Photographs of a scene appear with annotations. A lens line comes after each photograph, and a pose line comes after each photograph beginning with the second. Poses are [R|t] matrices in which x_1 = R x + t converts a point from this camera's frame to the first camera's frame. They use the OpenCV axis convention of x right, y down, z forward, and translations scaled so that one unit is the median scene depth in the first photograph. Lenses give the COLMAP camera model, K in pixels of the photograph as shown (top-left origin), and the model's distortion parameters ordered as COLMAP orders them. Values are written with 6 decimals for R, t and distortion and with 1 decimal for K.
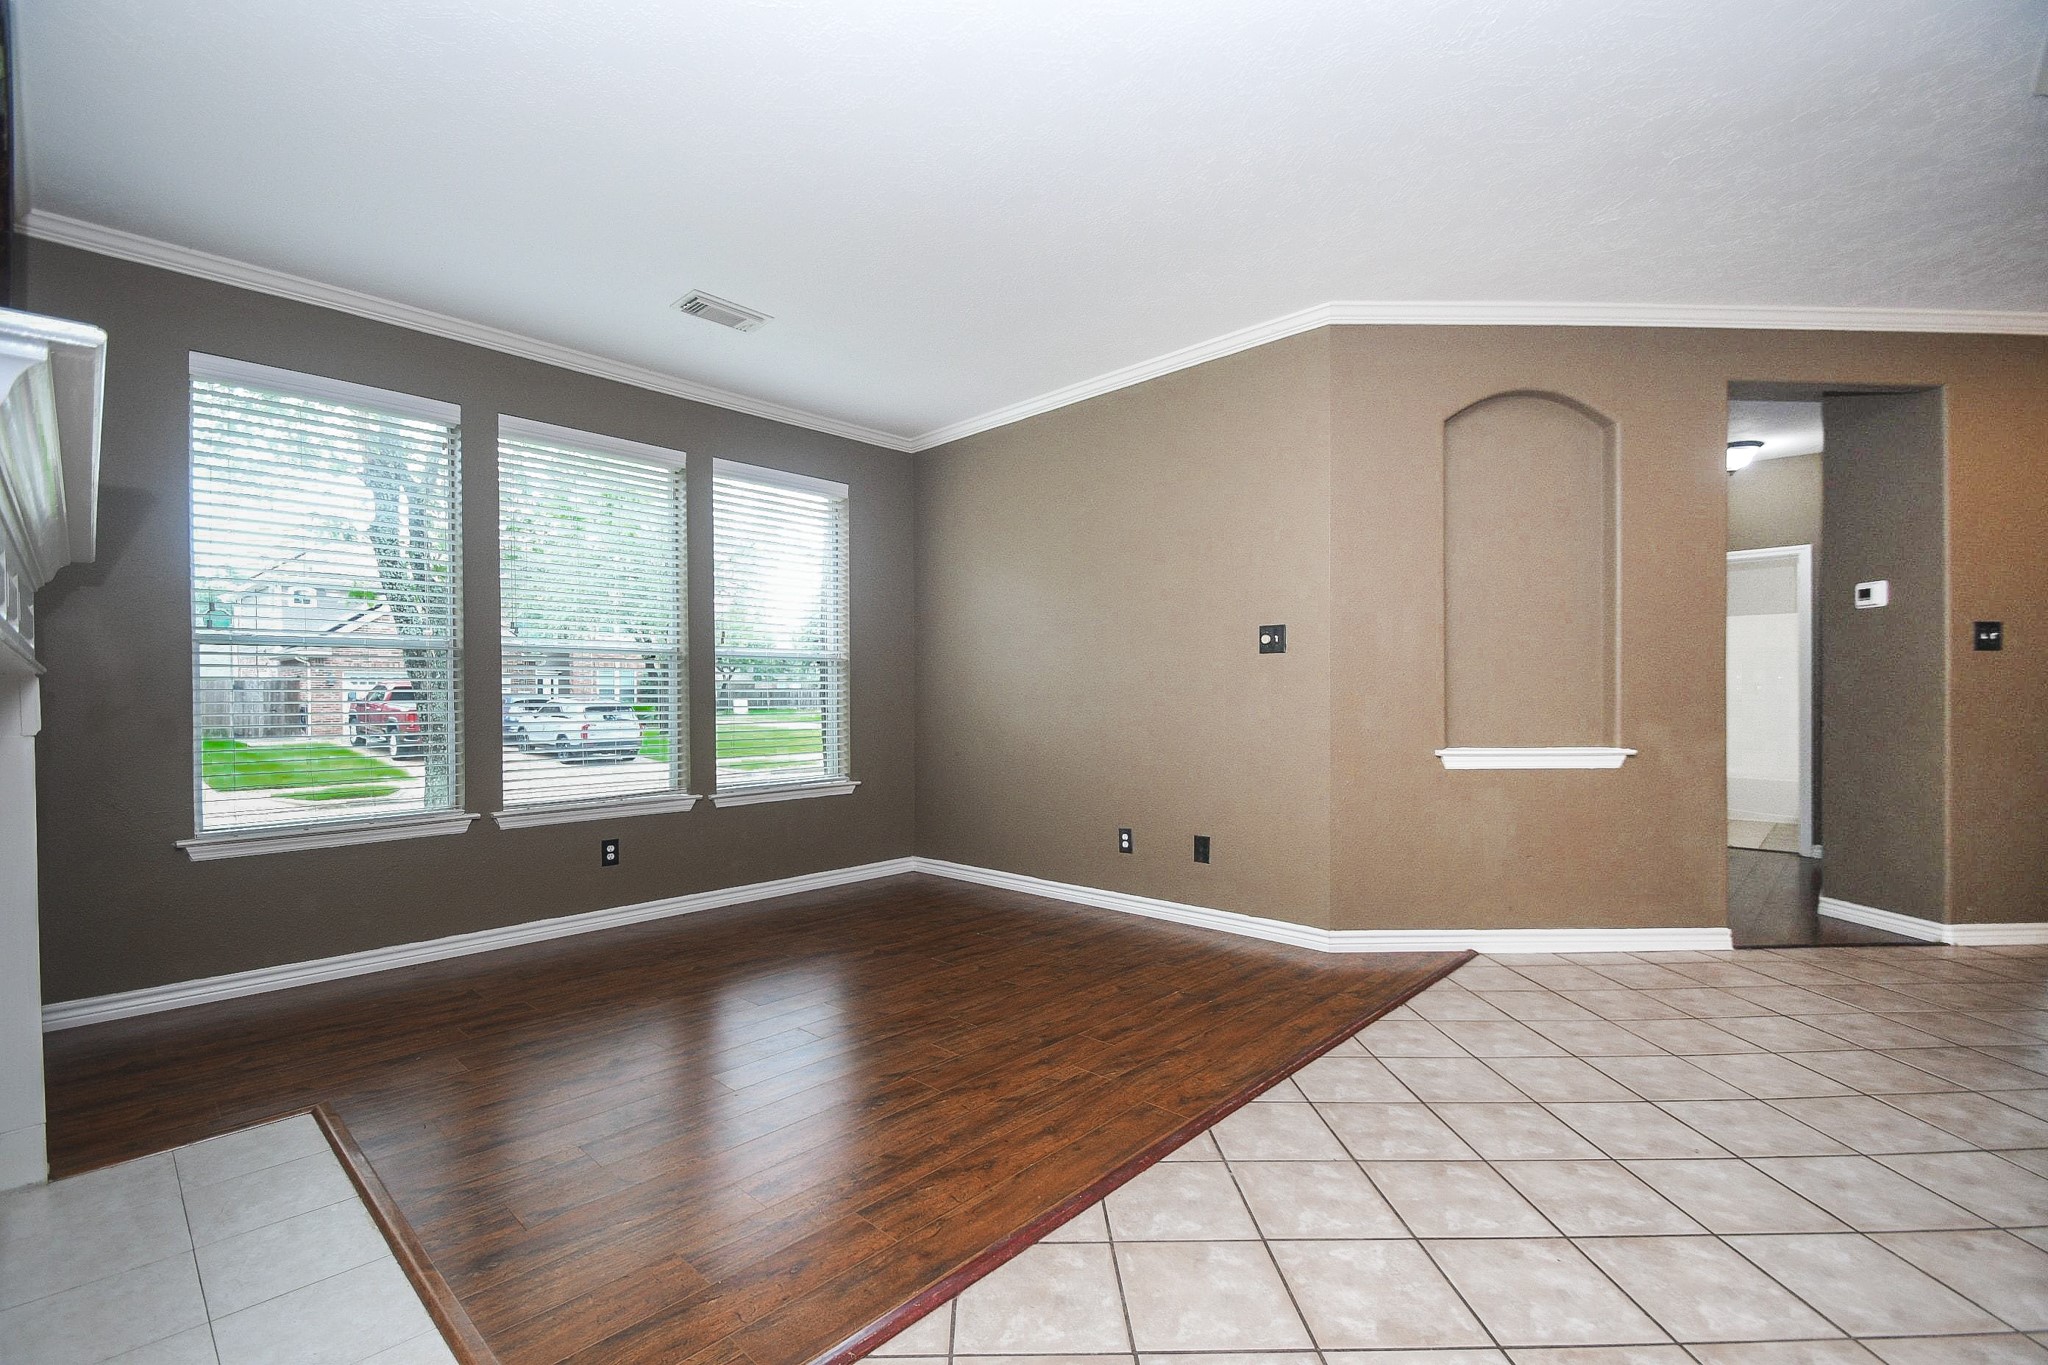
lens RADIAL K [[883.0, 0, 1018.6], [0, 883.0, 694.3], [0, 0, 1]] dist [0.001950, -0.005569]
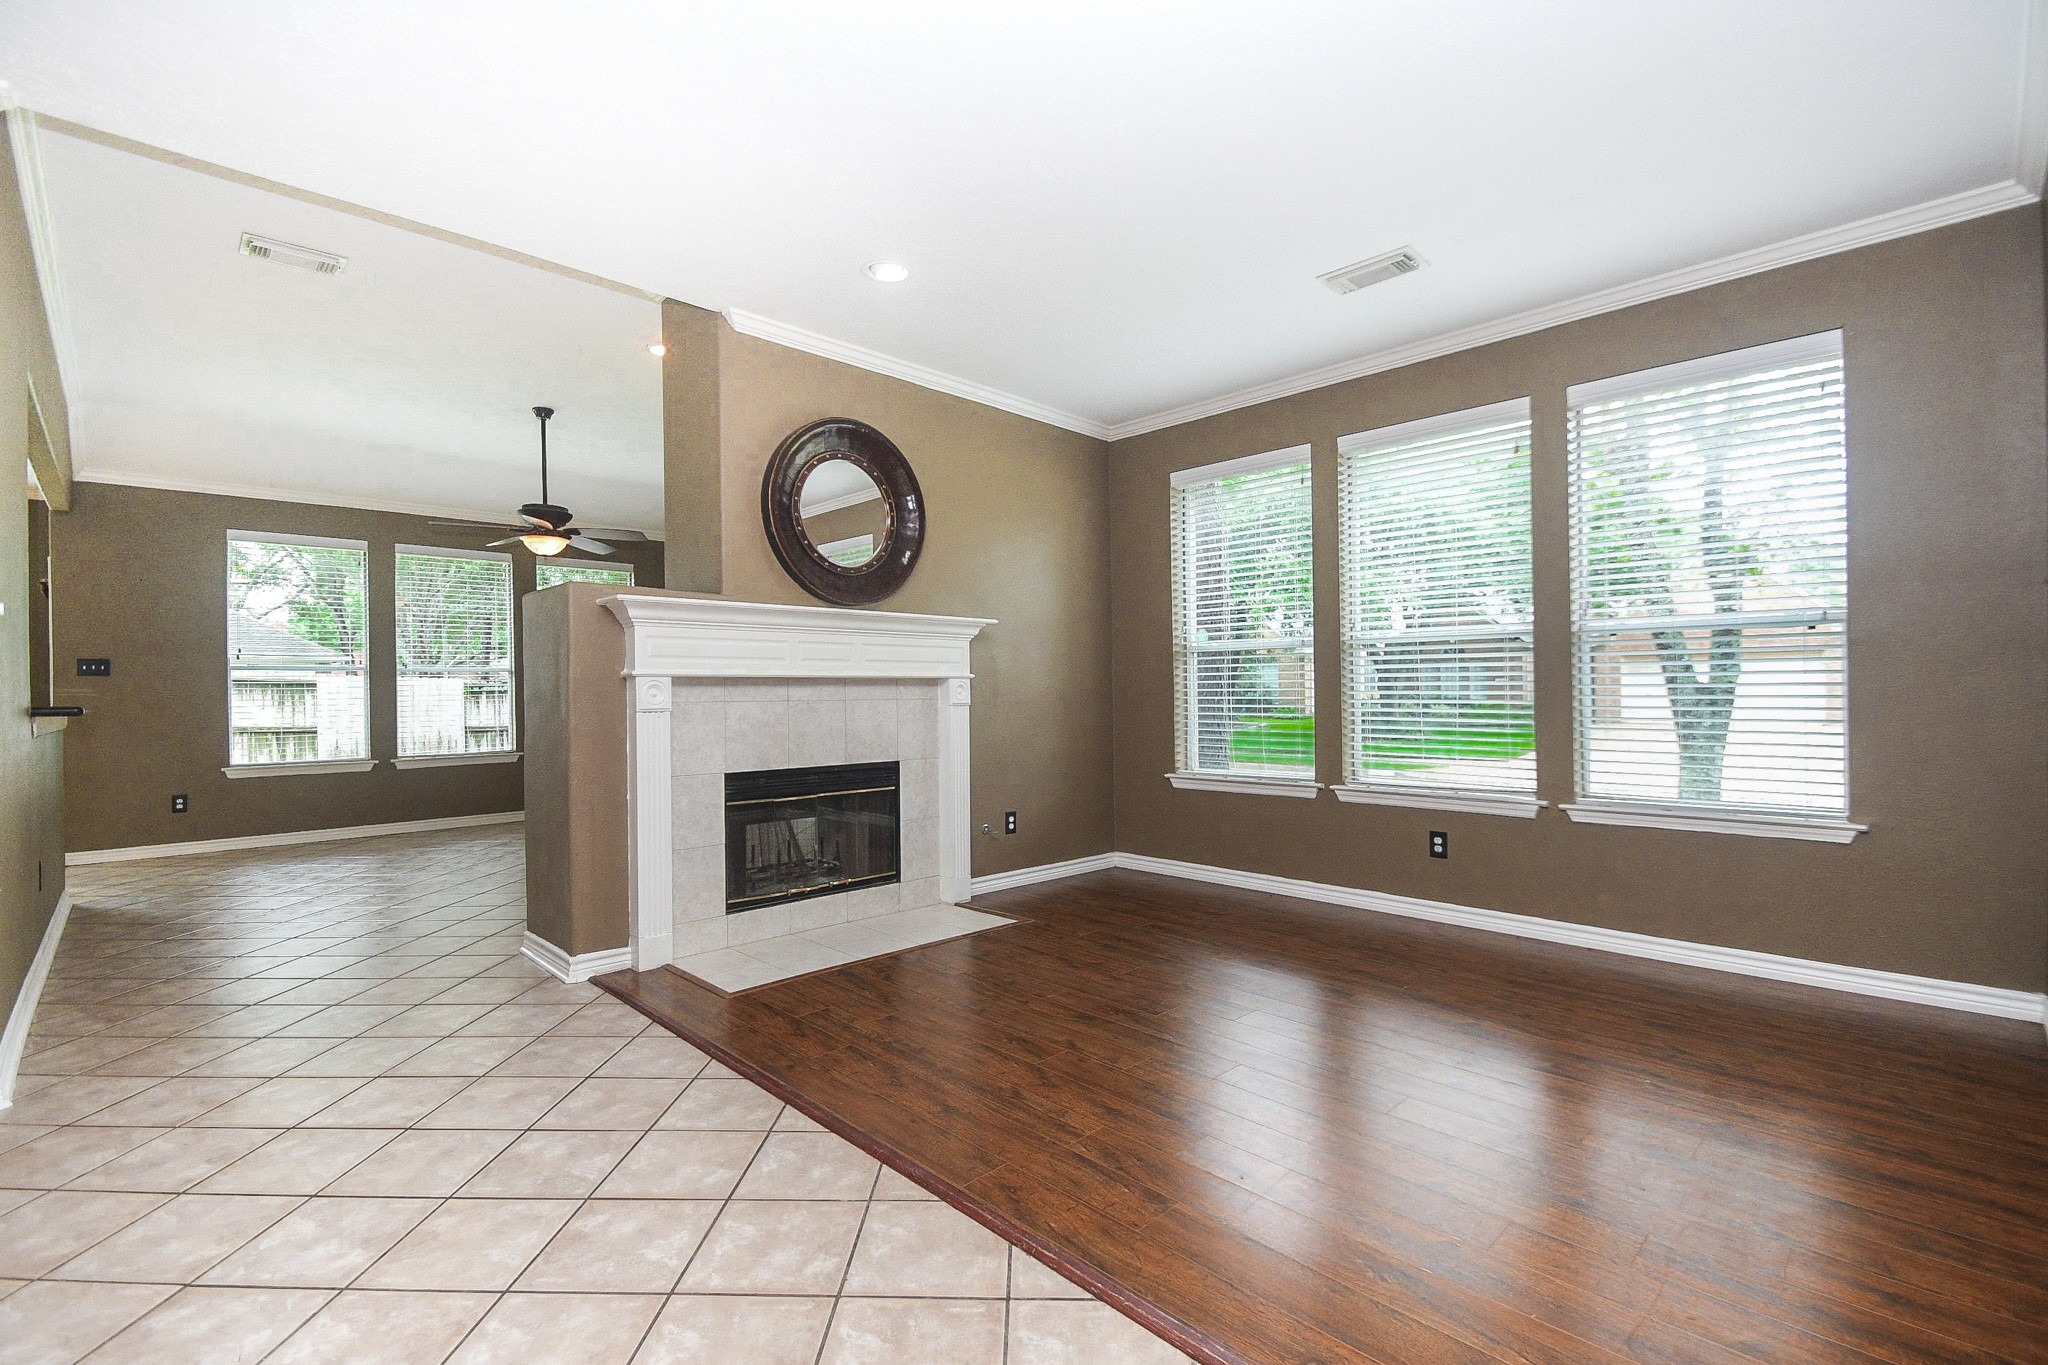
lens RADIAL K [[920.8, 0, 1020.0], [0, 920.8, 690.1], [0, 0, 1]] dist [-0.003605, -0.002964]
pose [[-0.034367, 0.005098, -0.999396, 0.597805], [0.009376, 0.999945, 0.004779, -0.000309], [0.999365, -0.009206, -0.034413, 0.607886]]
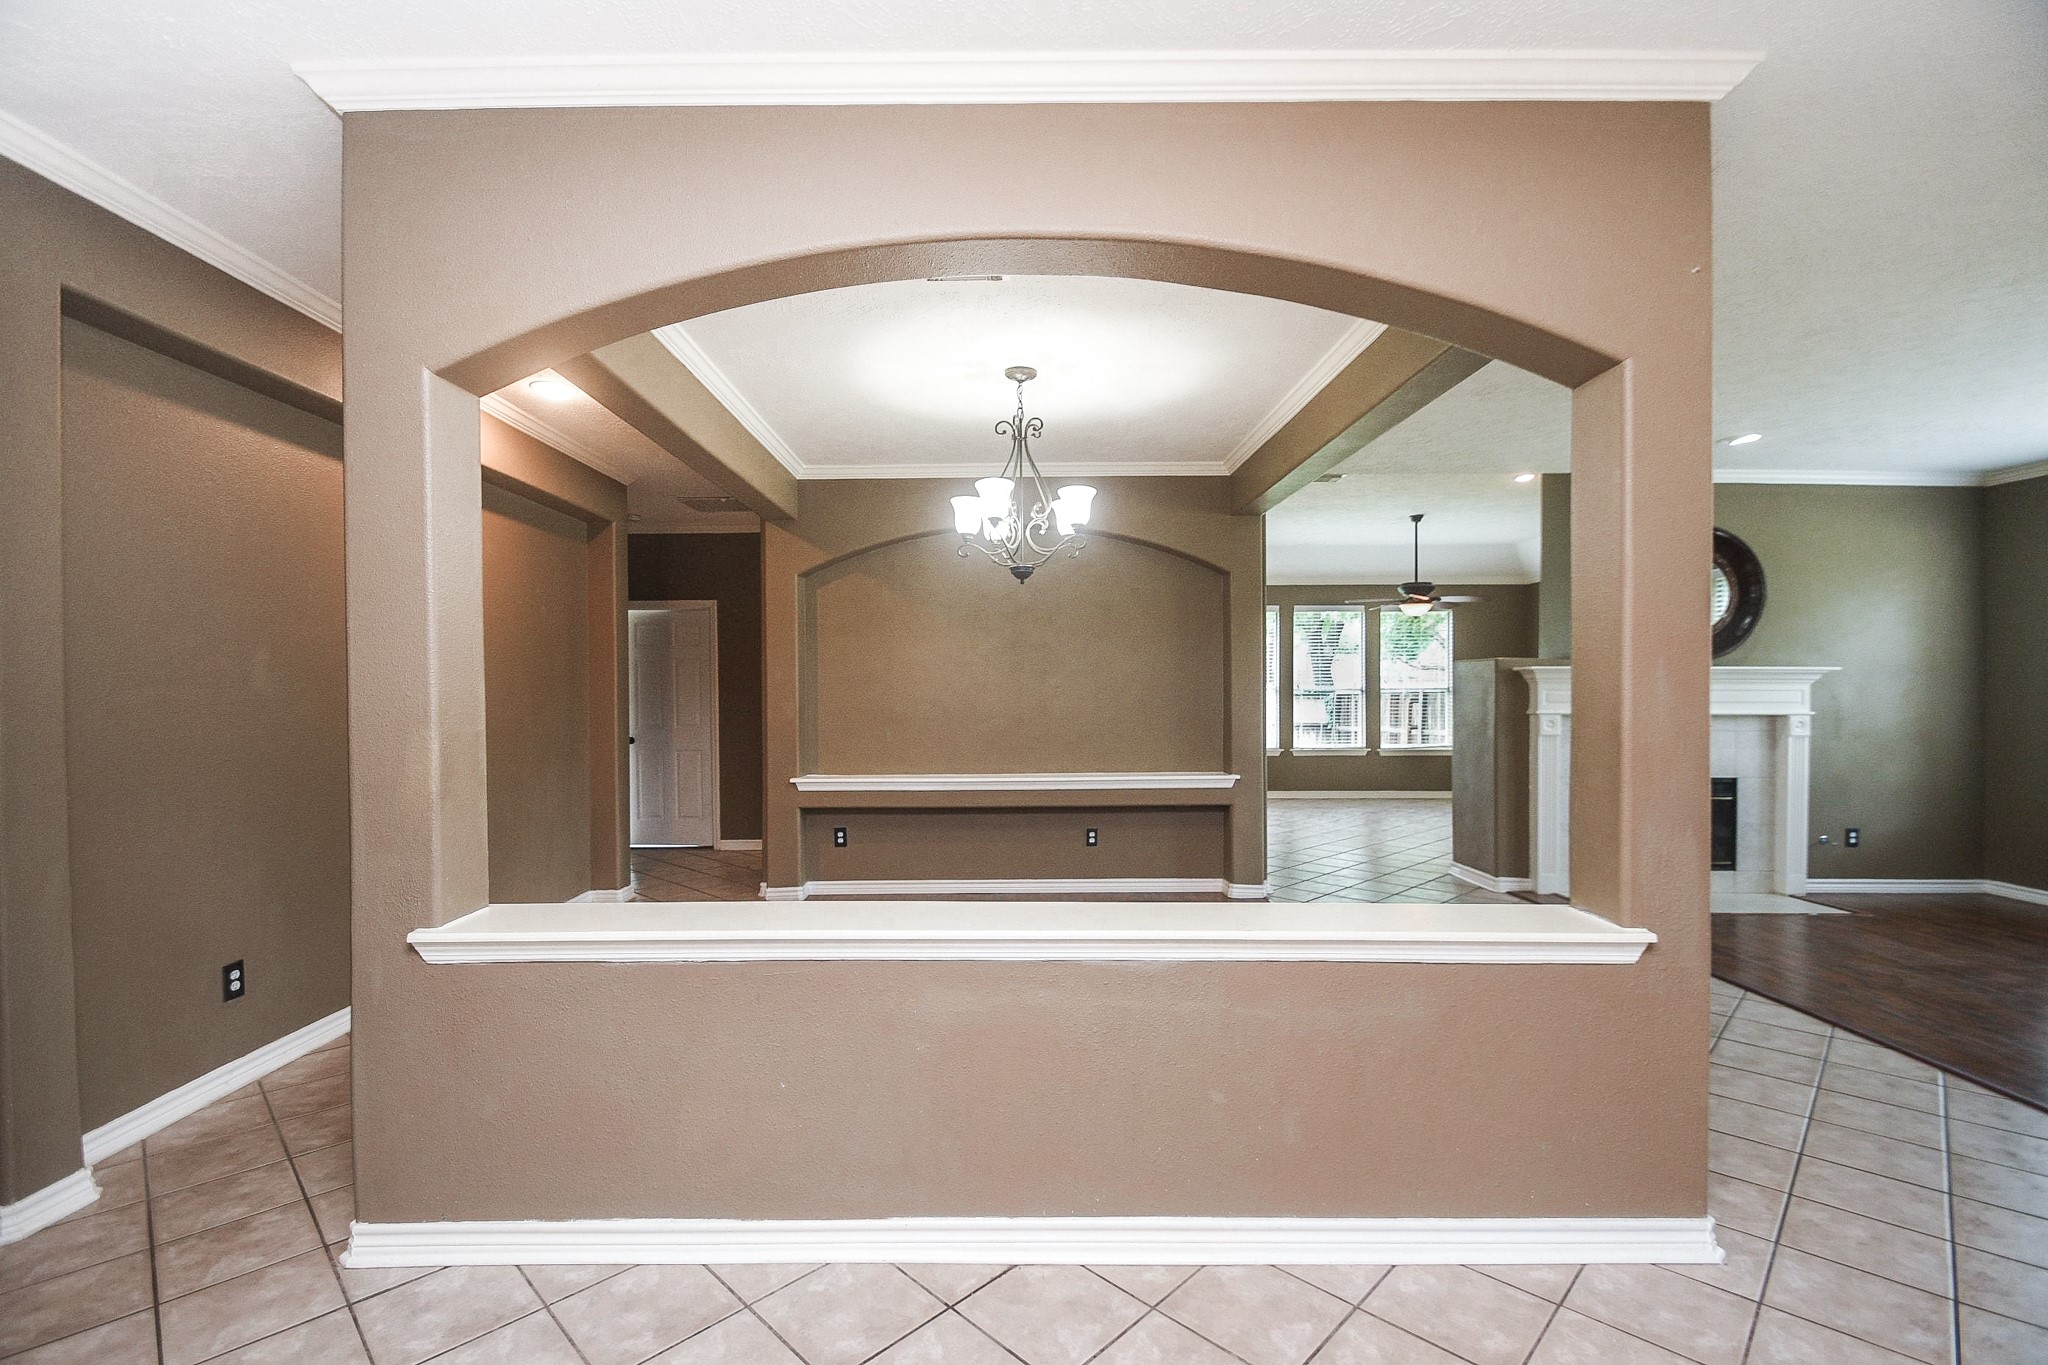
lens RADIAL K [[883.0, 0, 1012.2], [0, 883.0, 701.8], [0, 0, 1]] dist [0.001950, -0.005569]
pose [[-0.730138, 0.007439, -0.683259, 1.297507], [-0.001519, 0.999921, 0.012510, -0.047818], [0.683298, 0.010172, -0.730069, 0.658396]]
